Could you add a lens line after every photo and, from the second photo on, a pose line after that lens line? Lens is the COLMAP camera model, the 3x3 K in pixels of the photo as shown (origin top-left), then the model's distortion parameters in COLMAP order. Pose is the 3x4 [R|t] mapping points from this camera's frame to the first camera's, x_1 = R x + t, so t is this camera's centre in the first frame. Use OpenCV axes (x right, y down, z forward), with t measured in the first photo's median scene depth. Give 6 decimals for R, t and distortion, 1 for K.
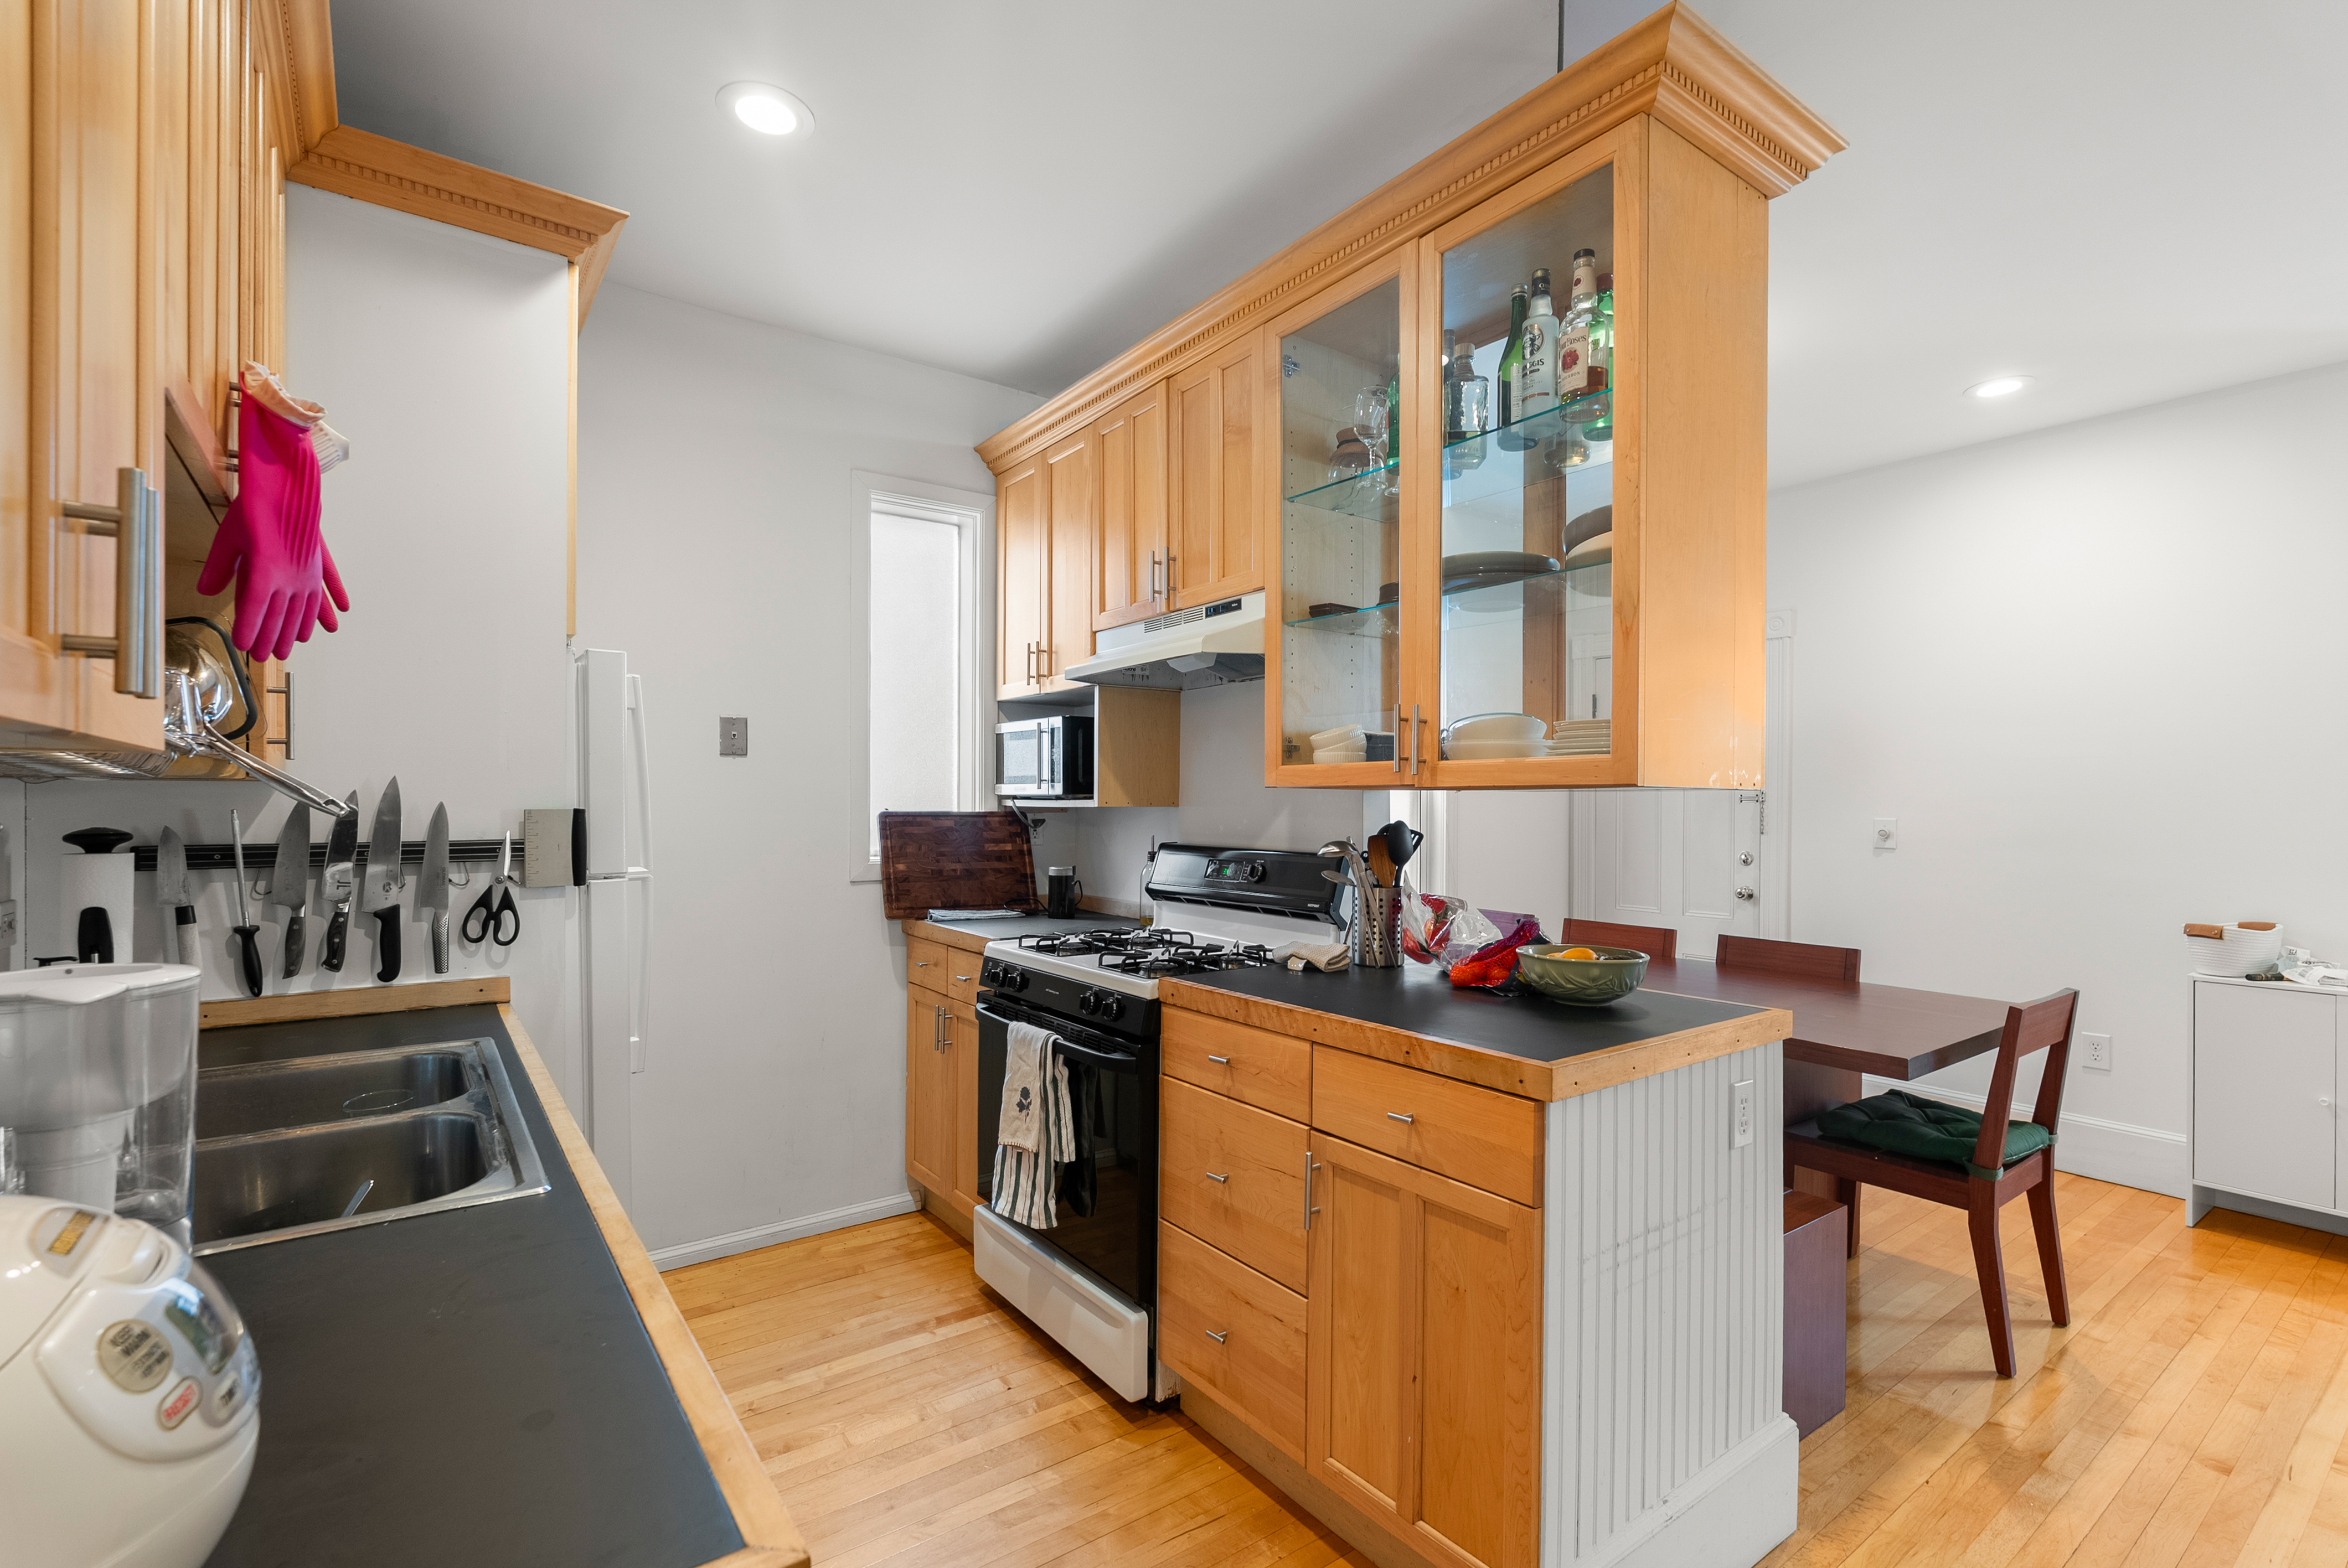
lens RADIAL K [[1053.0, 0, 1182.9], [0, 1053.0, 800.9], [0, 0, 1]] dist [-0.002307, 0.000164]
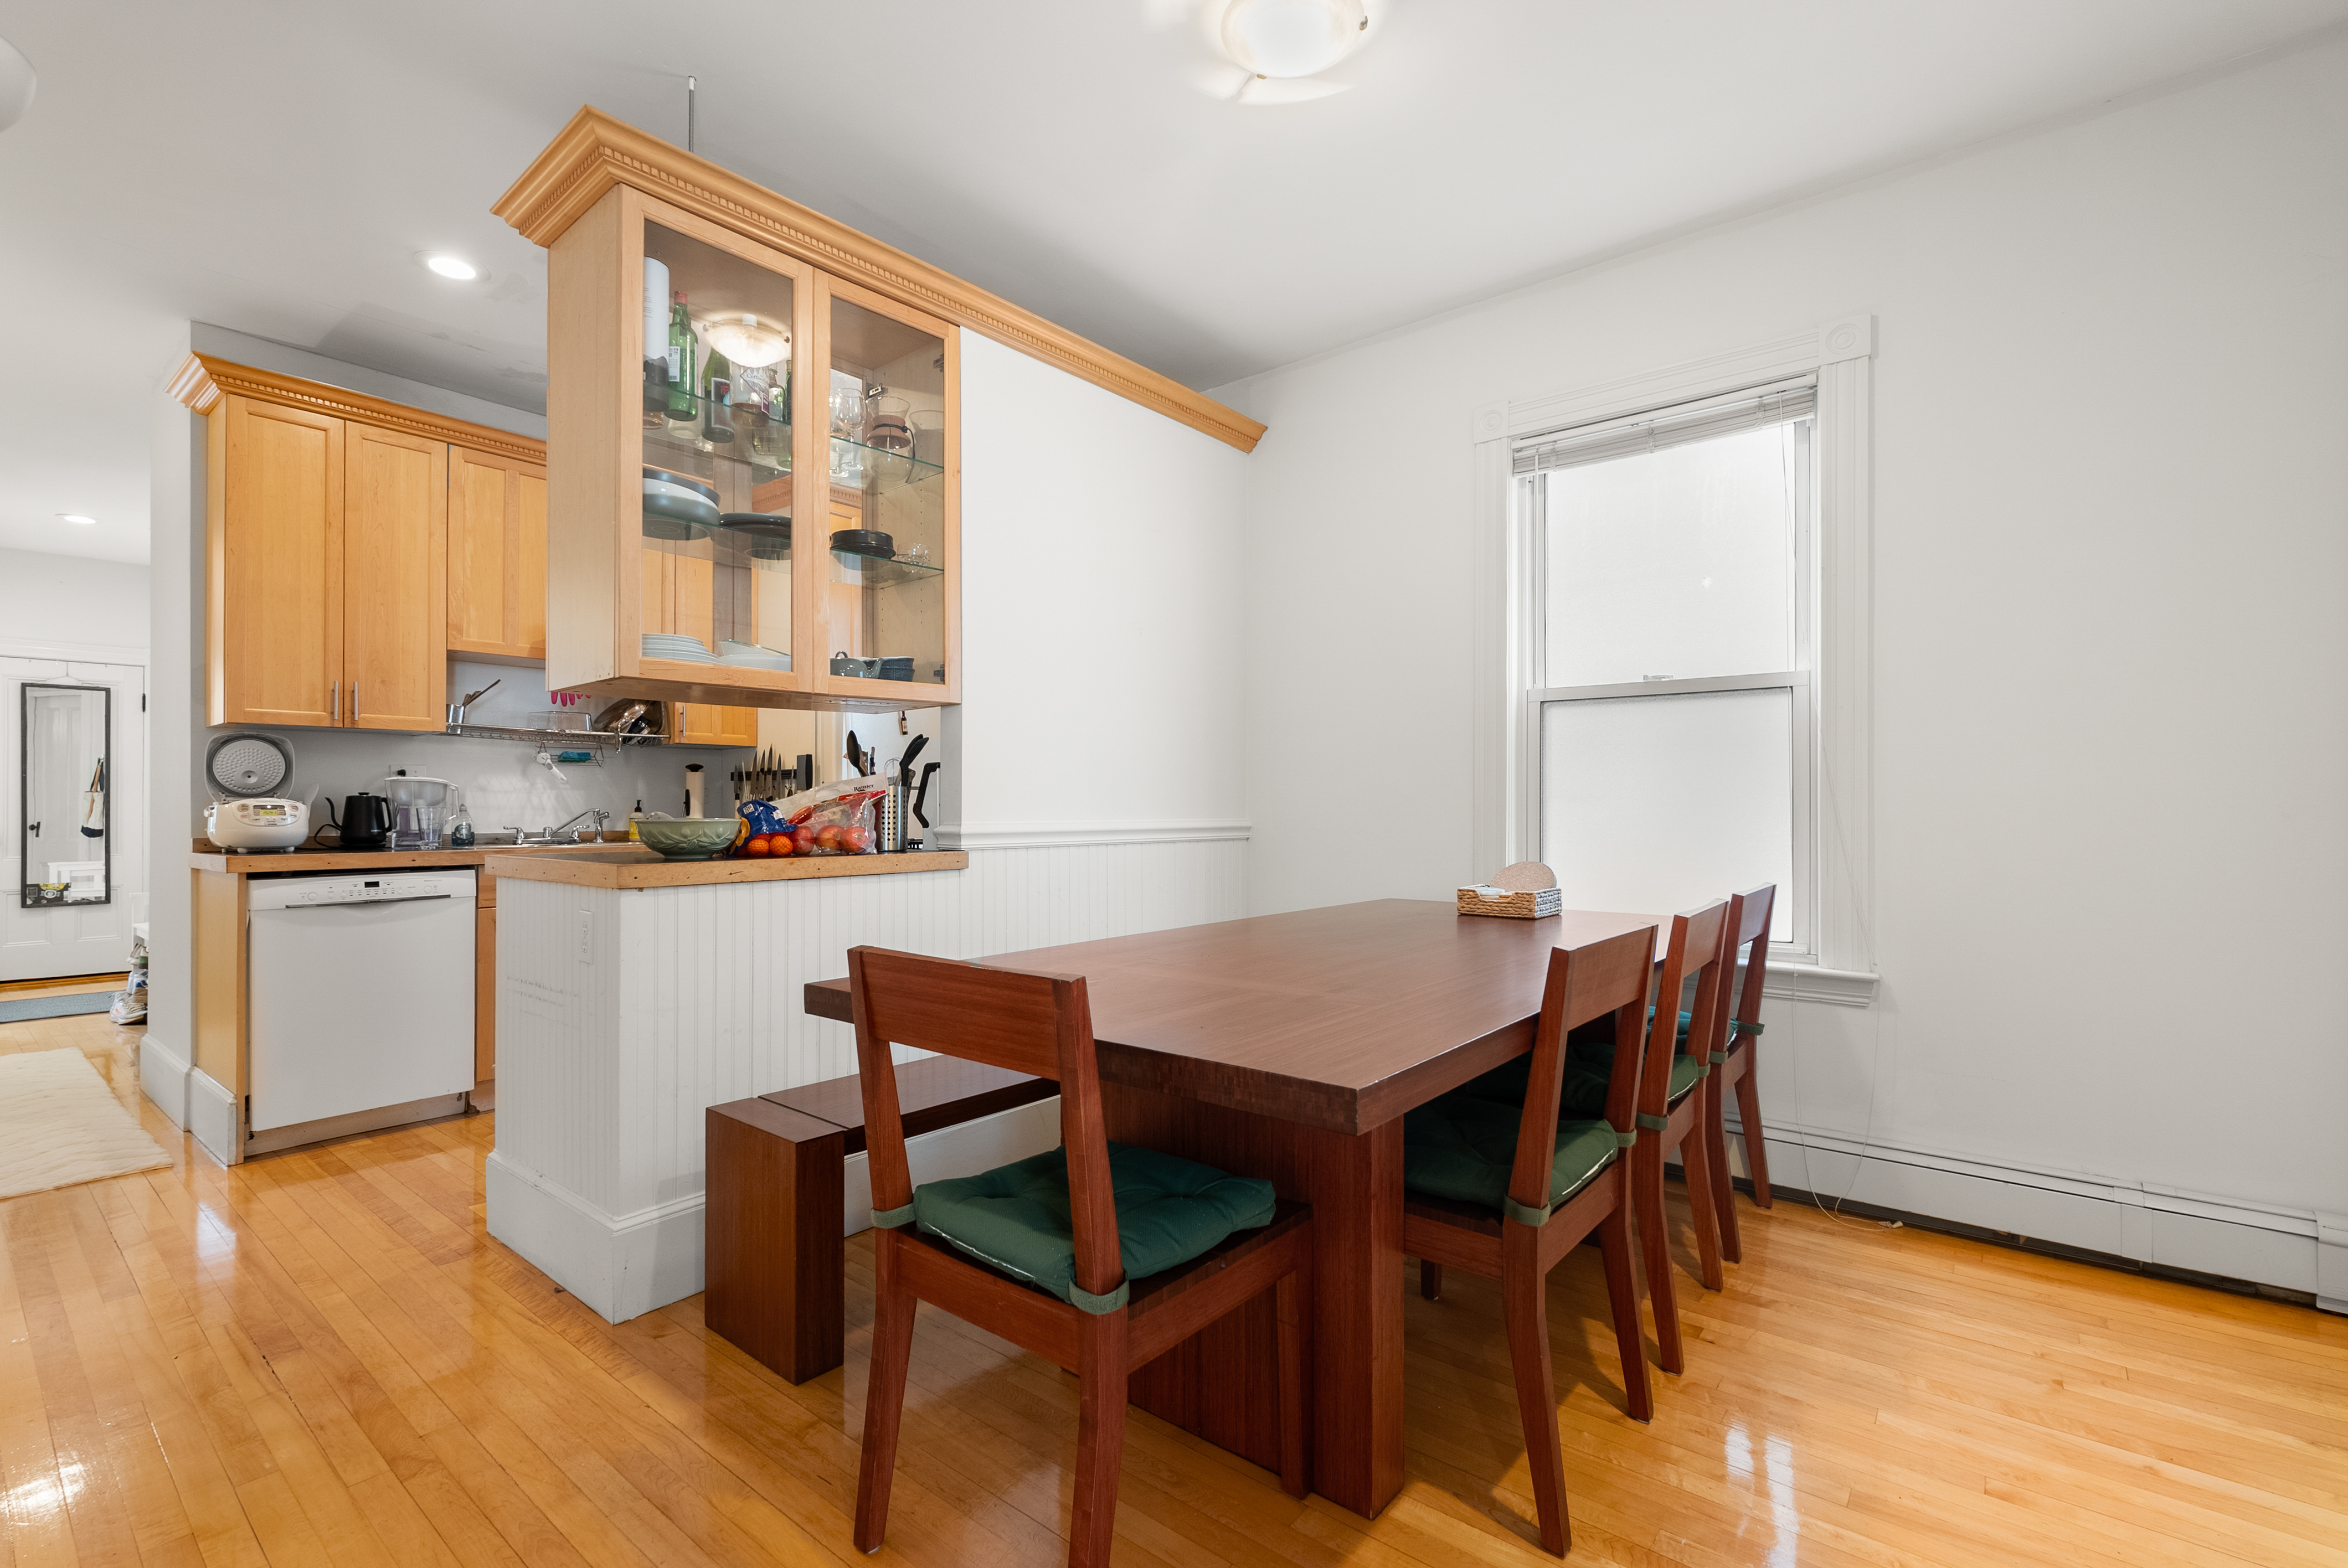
lens RADIAL K [[1053.1, 0, 1166.9], [0, 1053.1, 797.2], [0, 0, 1]] dist [-0.002307, 0.000164]
pose [[0.238183, -0.011034, -0.971158, 1.756881], [0.001928, 0.999939, -0.010888, 0.124599], [0.971218, 0.000721, 0.238190, 1.258338]]
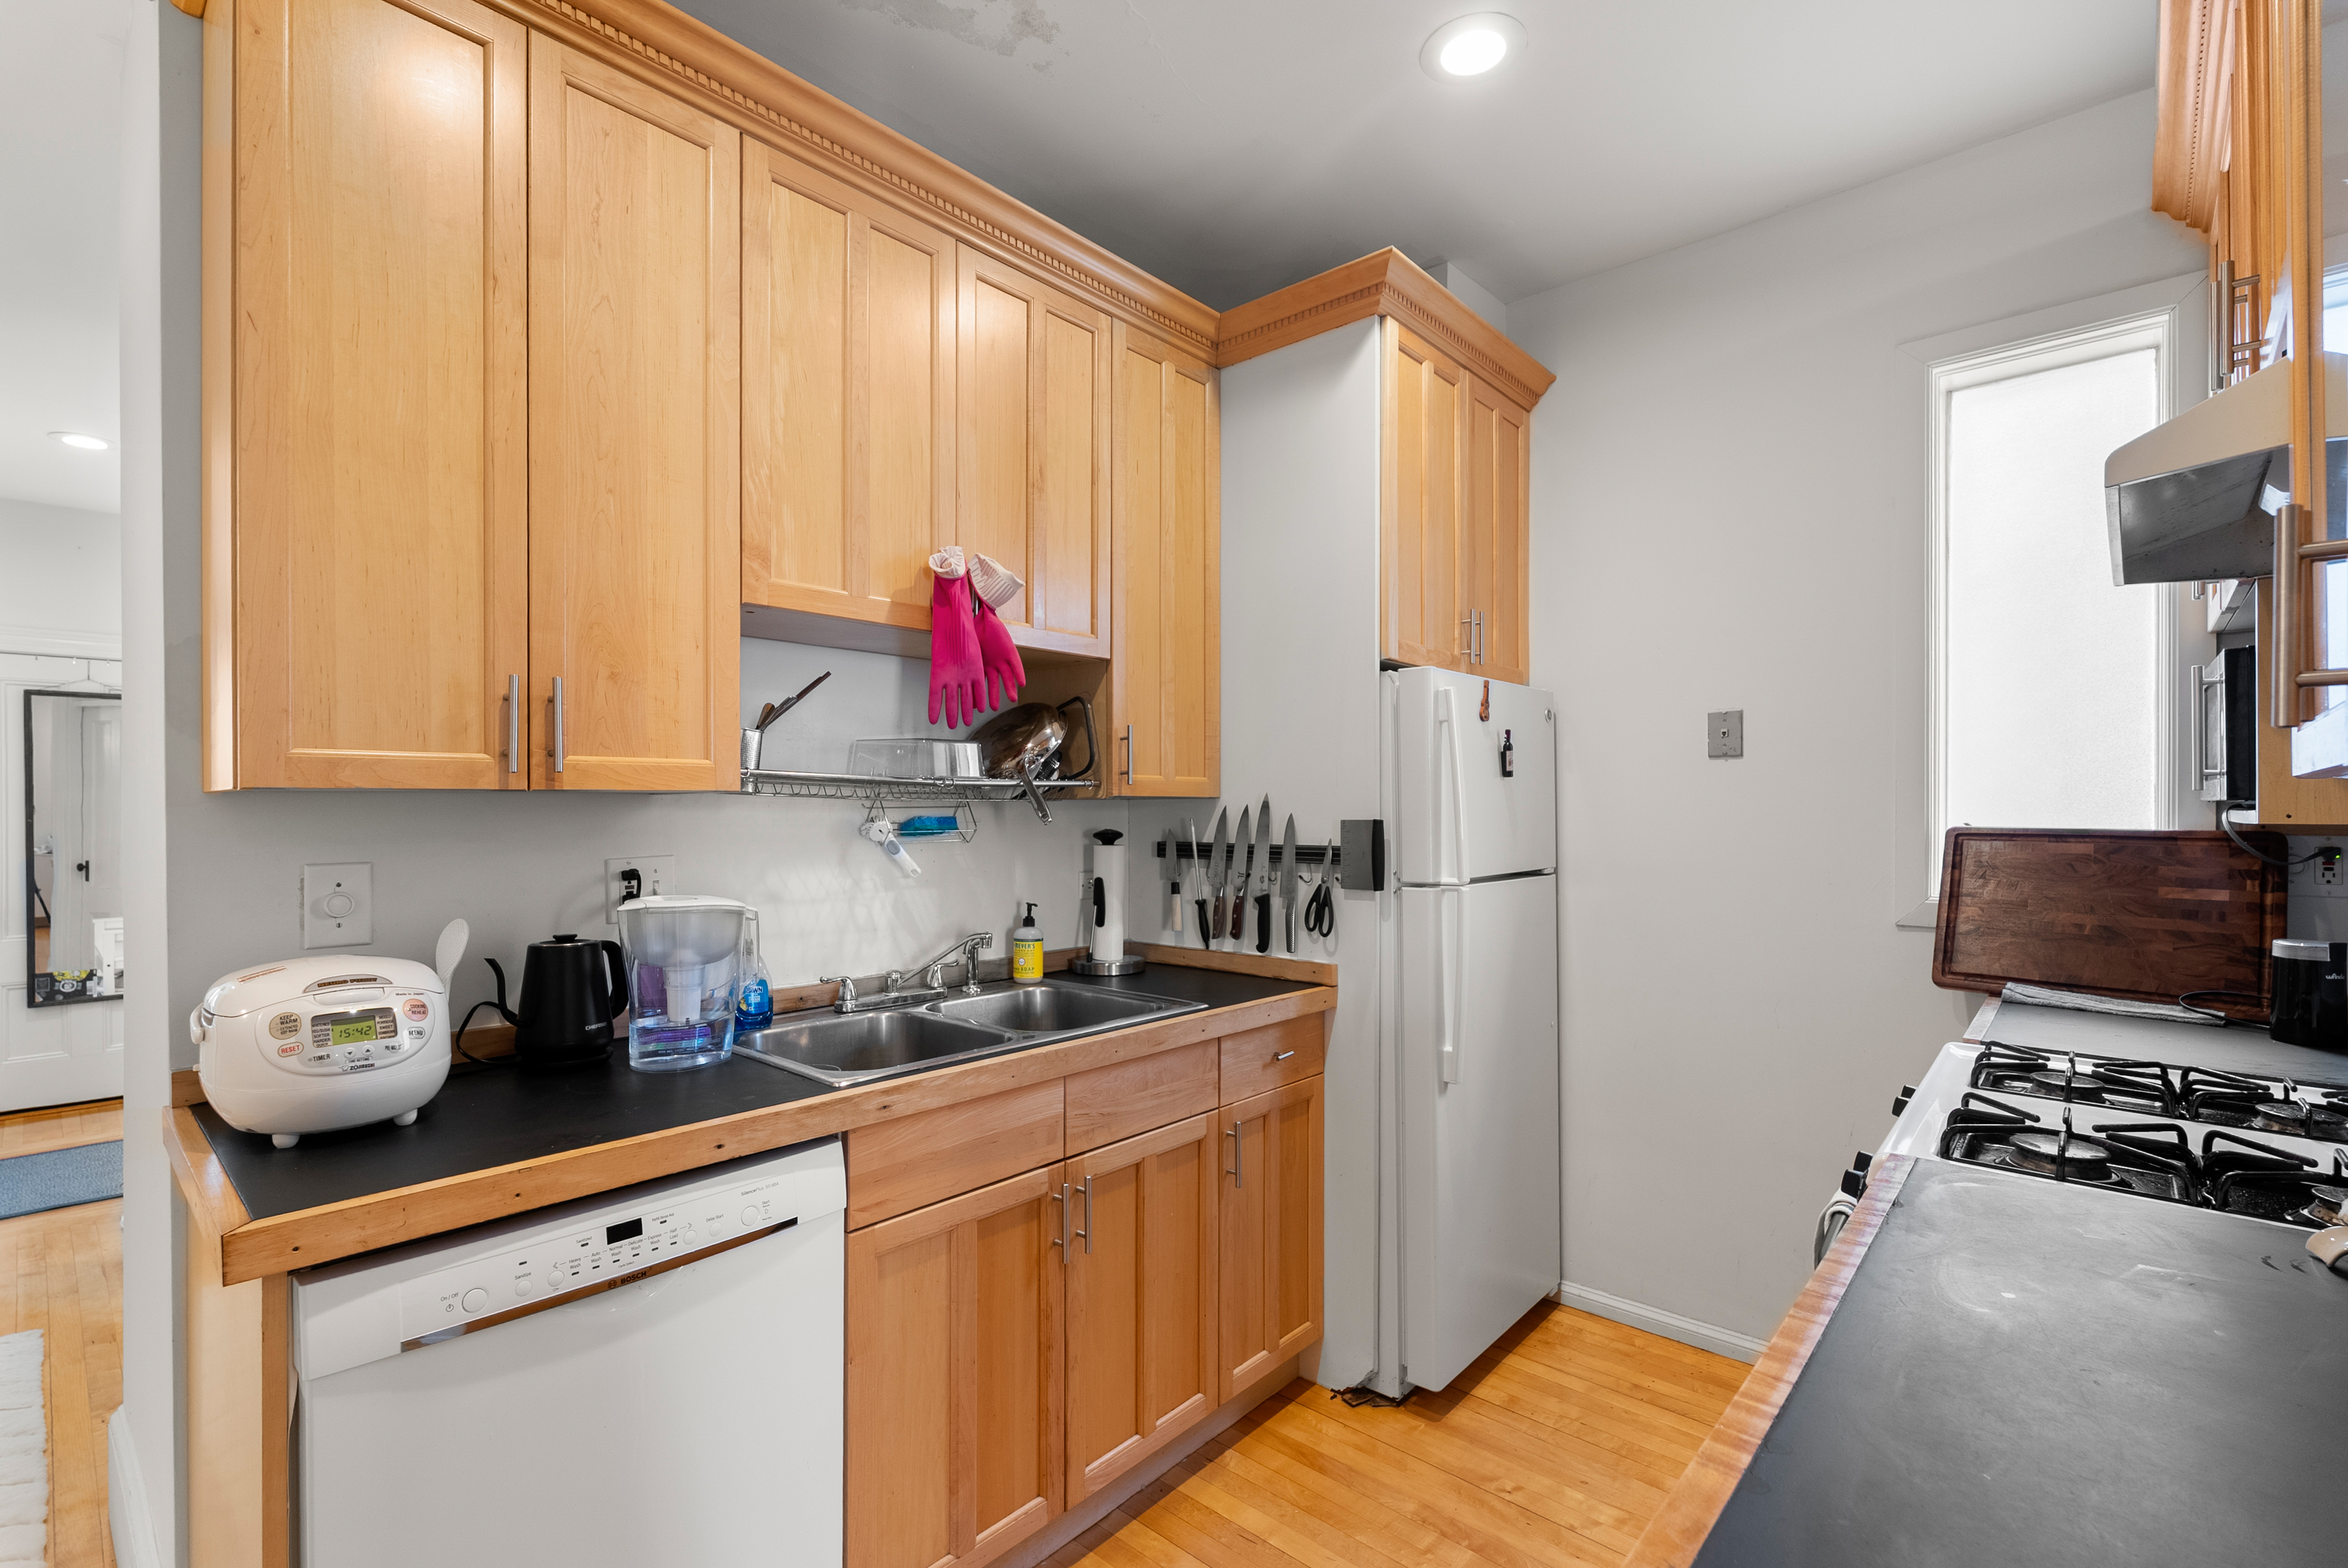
lens RADIAL K [[1053.1, 0, 1162.0], [0, 1053.1, 808.9], [0, 0, 1]] dist [-0.002307, 0.000164]
pose [[0.181971, -0.001683, -0.983303, 0.470991], [0.001584, 0.999998, -0.001419, -0.002532], [0.983303, -0.001299, 0.181973, 0.616861]]
